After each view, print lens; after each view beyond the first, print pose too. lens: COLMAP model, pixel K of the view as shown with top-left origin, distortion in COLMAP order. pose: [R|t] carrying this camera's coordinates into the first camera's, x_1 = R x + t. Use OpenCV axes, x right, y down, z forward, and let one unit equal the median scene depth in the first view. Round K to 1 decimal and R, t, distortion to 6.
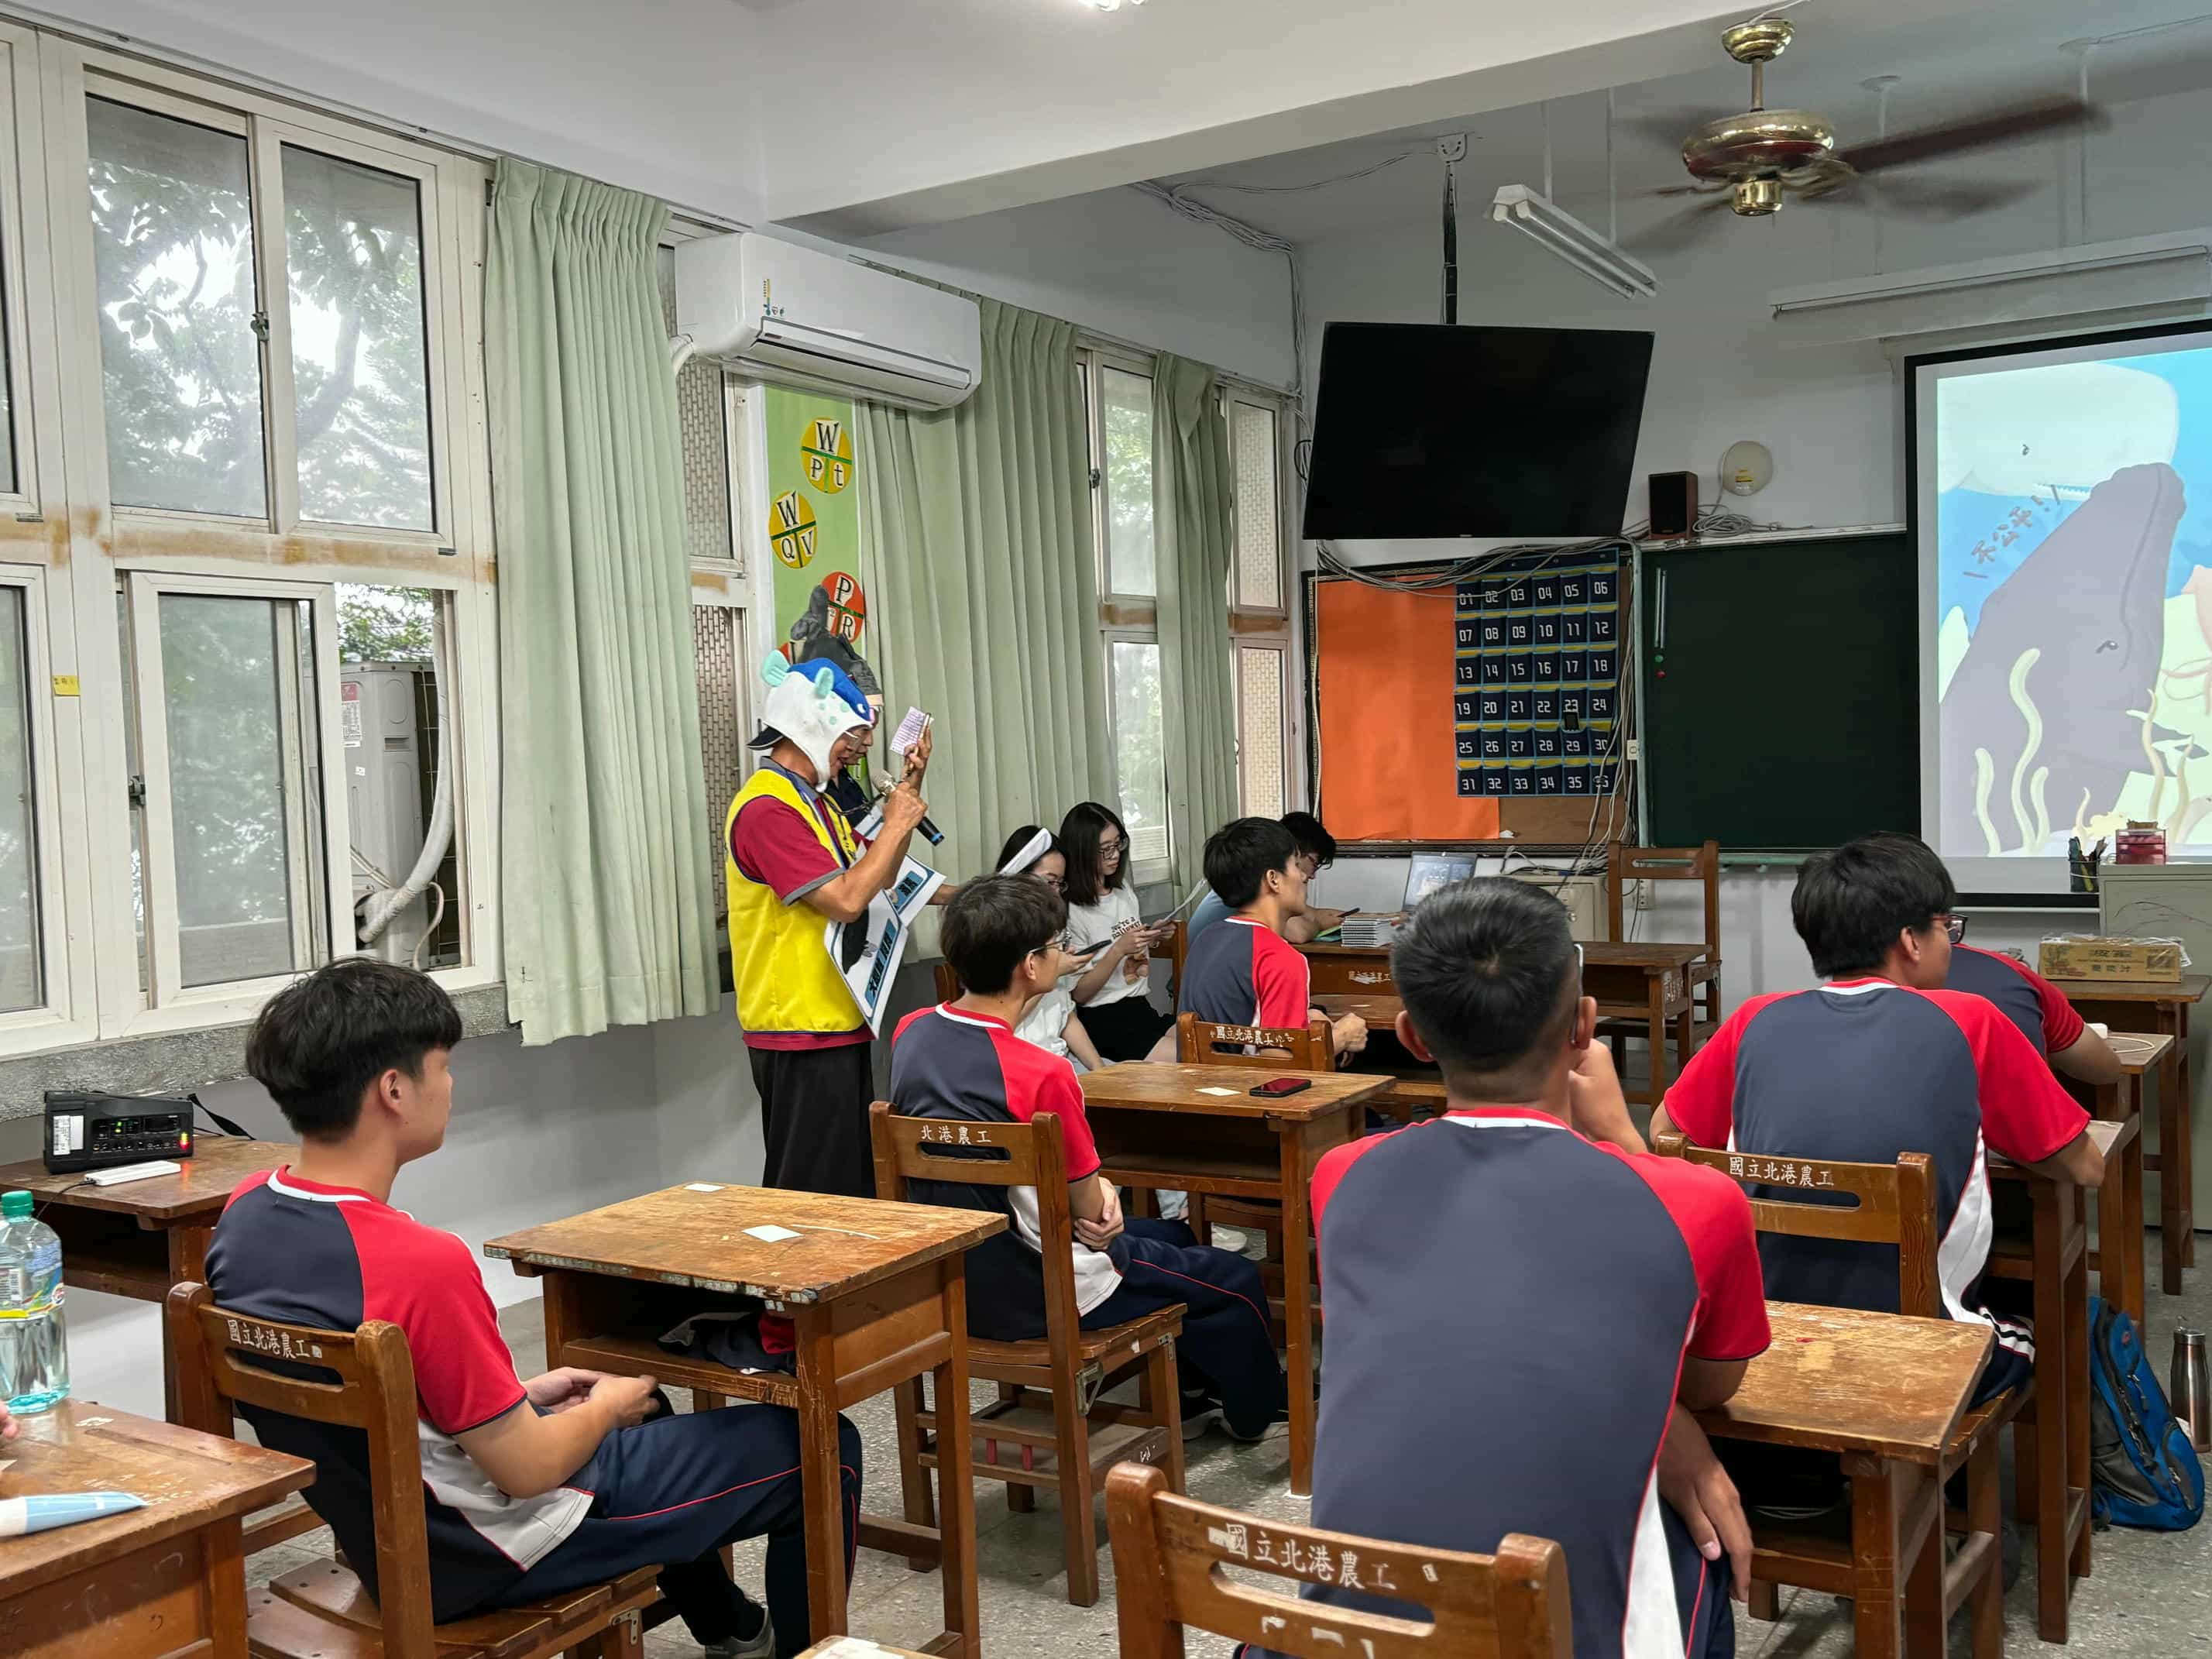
lens RADIAL K [[2070.6, 0, 1078.7], [0, 2070.6, 881.7], [0, 0, 1]] dist [0.021940, 0.000000]
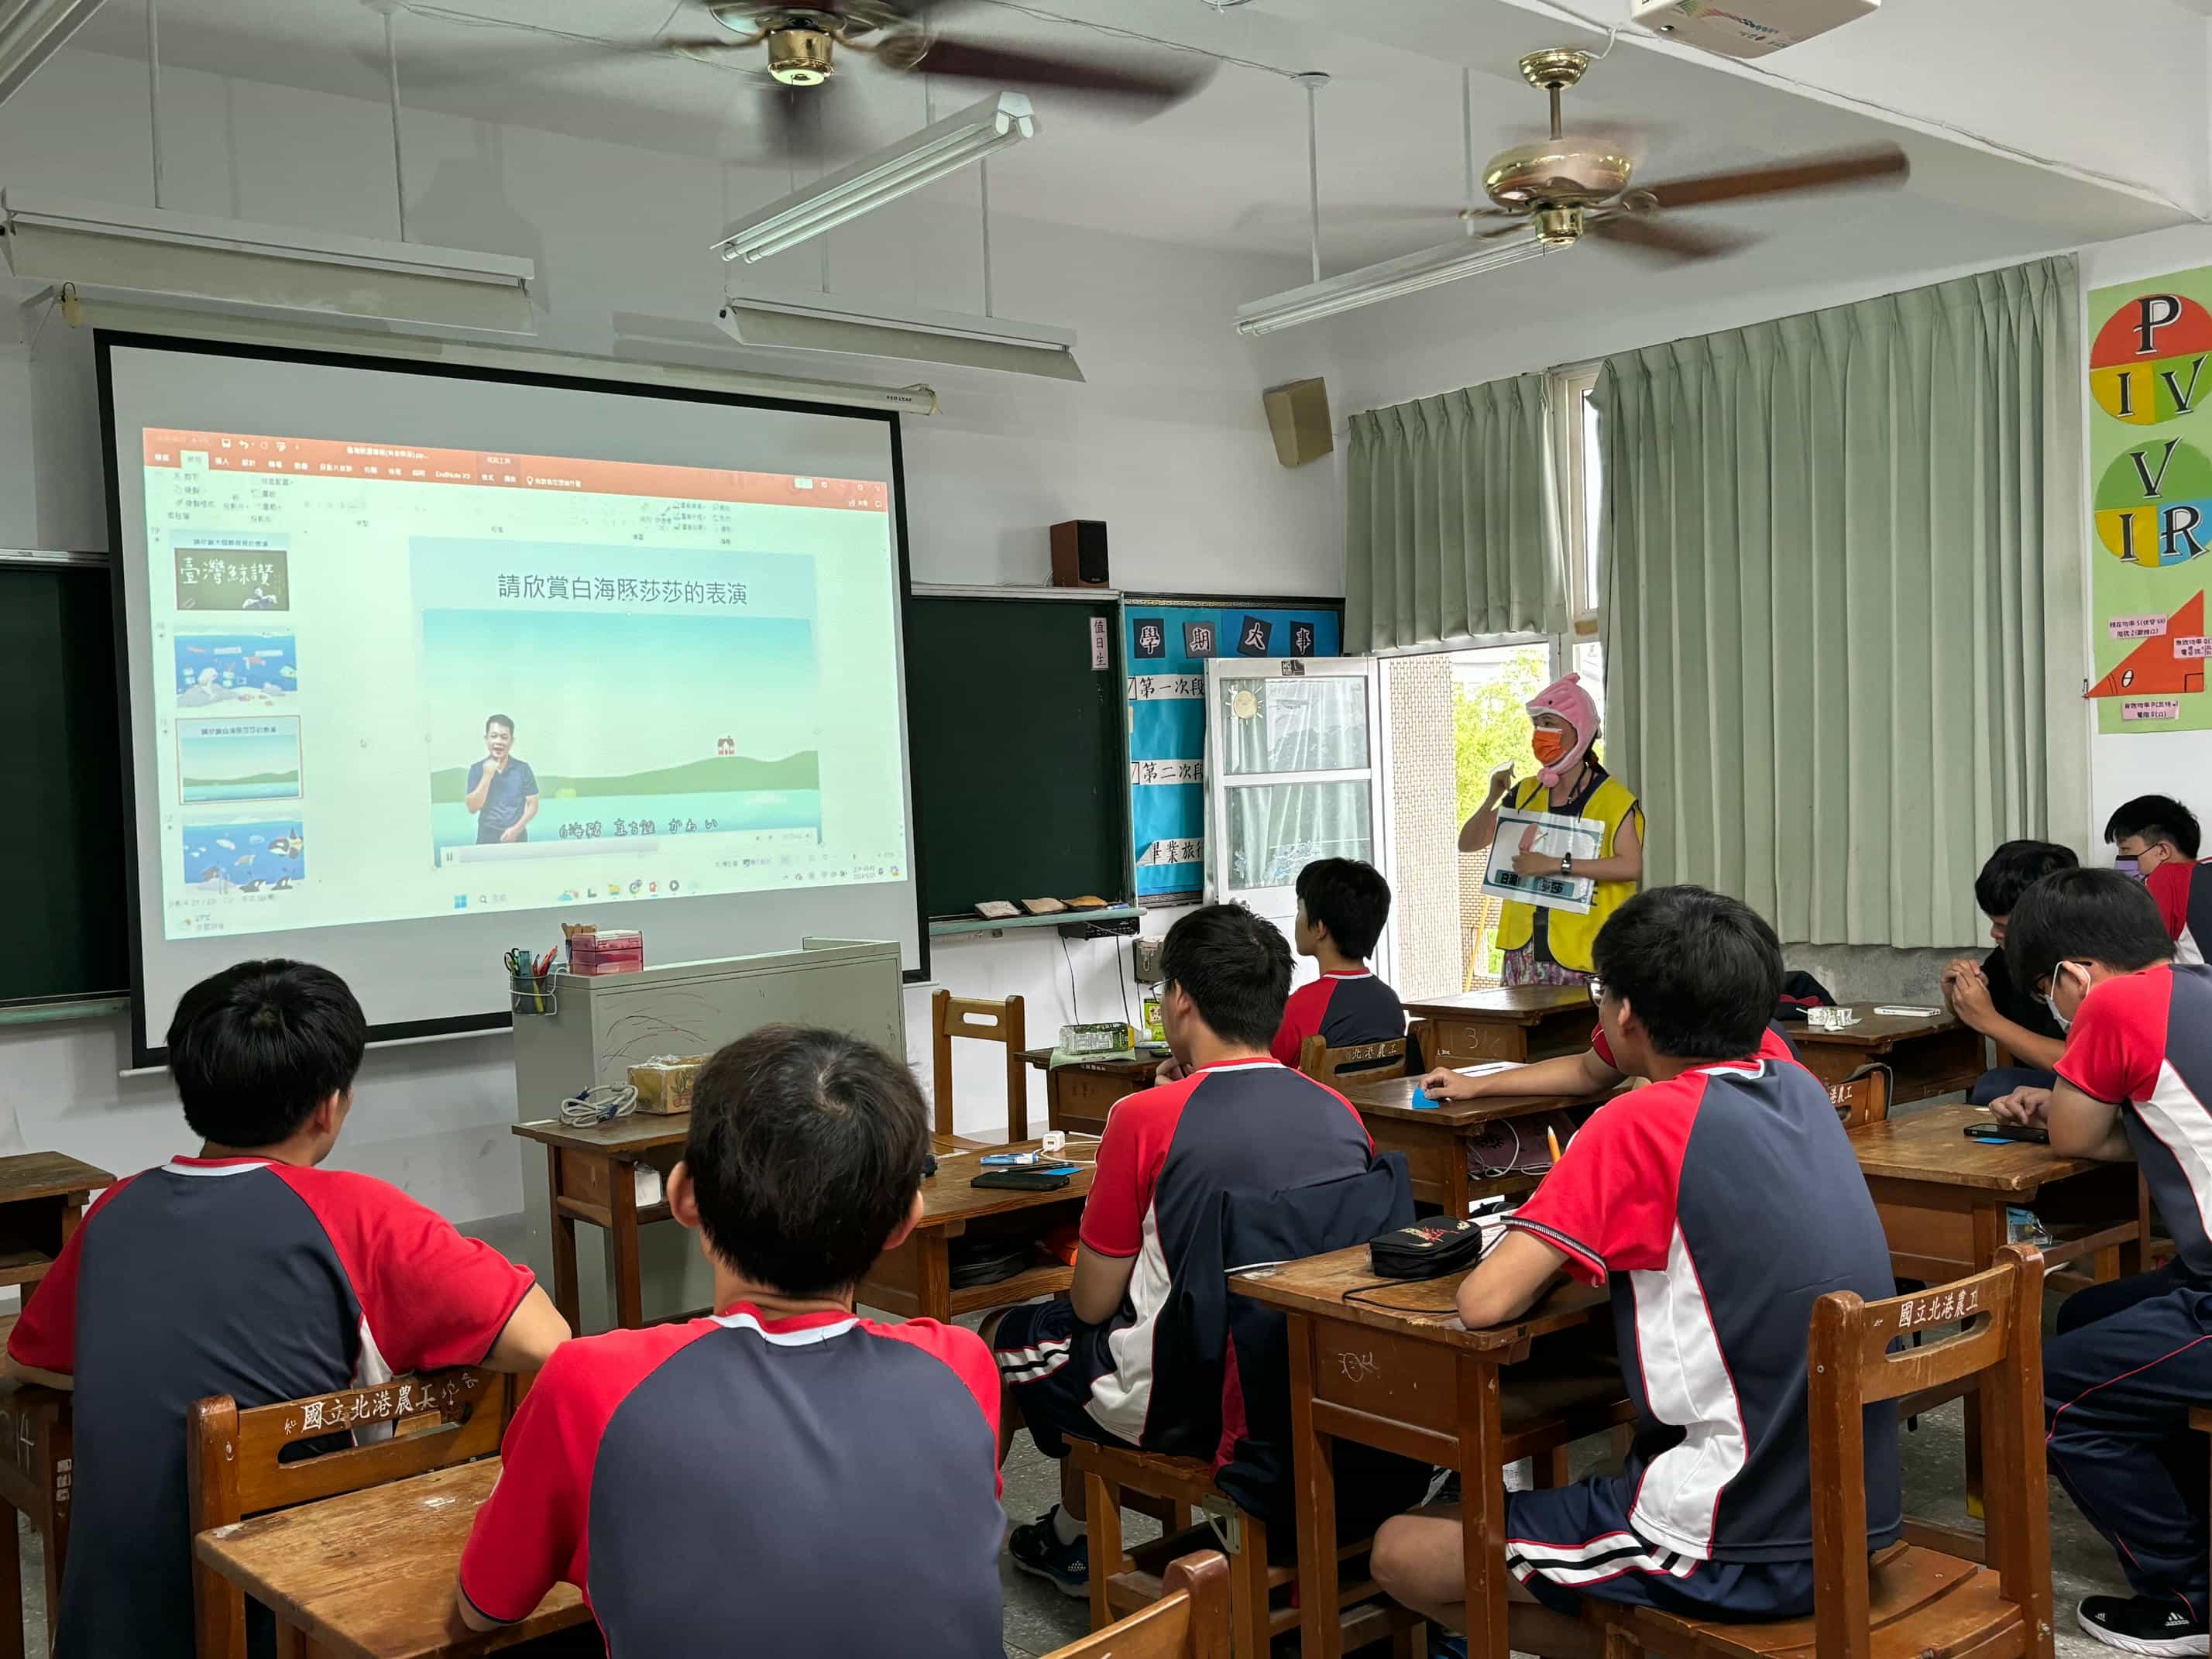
lens RADIAL K [[2138.6, 0, 1084.2], [0, 2138.6, 870.3], [0, 0, 1]] dist [0.027857, 0.000000]
pose [[0.321478, -0.016746, 0.946769, -0.203261], [0.092465, 0.995620, -0.013787, -0.015684], [-0.942392, 0.091976, 0.321619, 0.404362]]
